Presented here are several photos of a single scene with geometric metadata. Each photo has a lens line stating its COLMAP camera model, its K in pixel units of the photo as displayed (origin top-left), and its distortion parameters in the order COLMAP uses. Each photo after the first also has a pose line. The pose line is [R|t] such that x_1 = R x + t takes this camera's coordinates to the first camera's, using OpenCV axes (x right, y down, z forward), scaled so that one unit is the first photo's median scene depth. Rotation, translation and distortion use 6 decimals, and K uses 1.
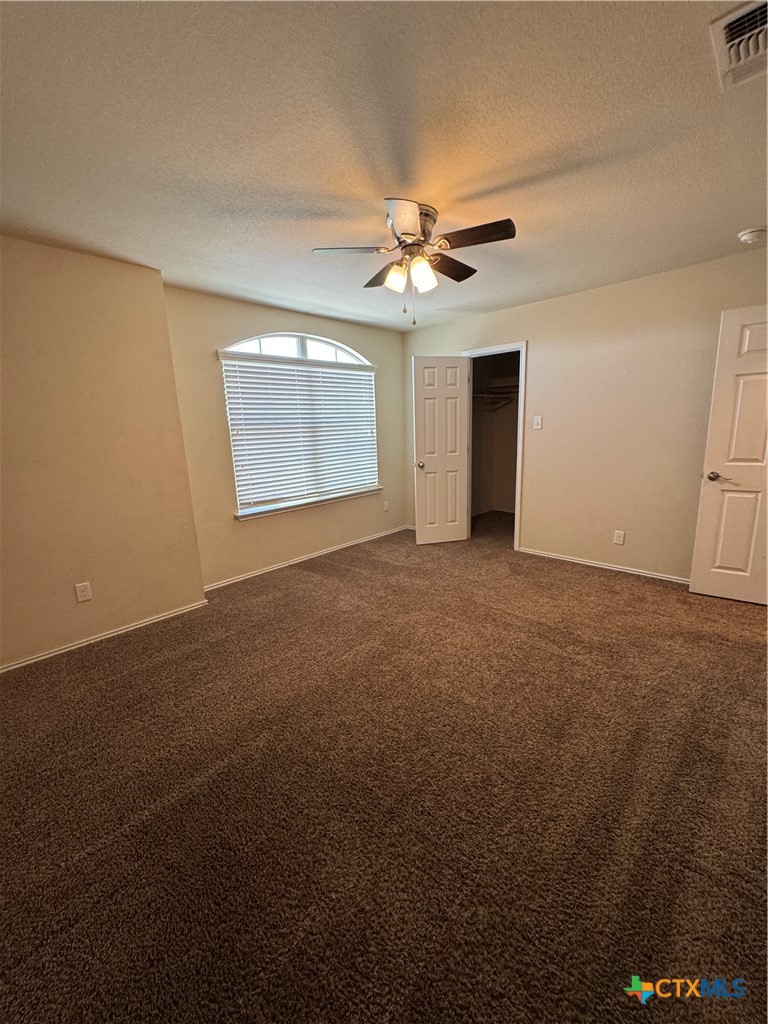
lens RADIAL K [[410.0, 0, 380.7], [0, 410.0, 512.5], [0, 0, 1]] dist [0.001084, 0.000054]
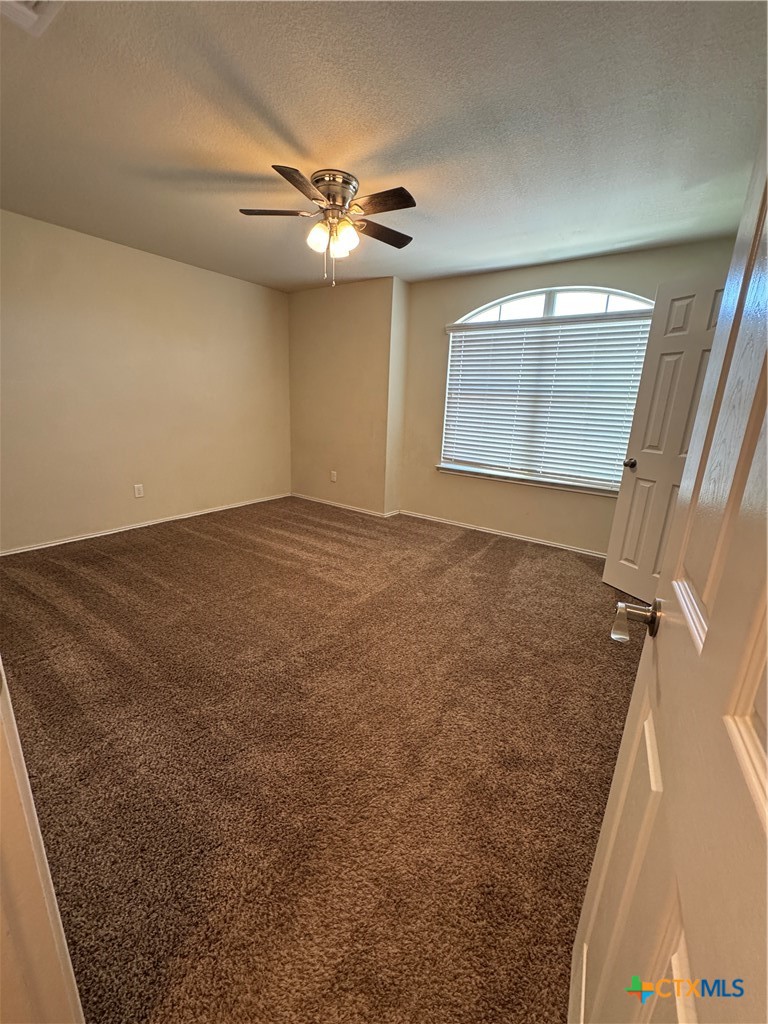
lens RADIAL K [[410.0, 0, 384.2], [0, 410.0, 511.3], [0, 0, 1]] dist [0.001084, 0.000054]
pose [[0.149172, 0.296508, -0.943308, 0.729222], [-0.253405, 0.933587, 0.253379, -0.122995], [0.955789, 0.201242, 0.214402, 0.572958]]
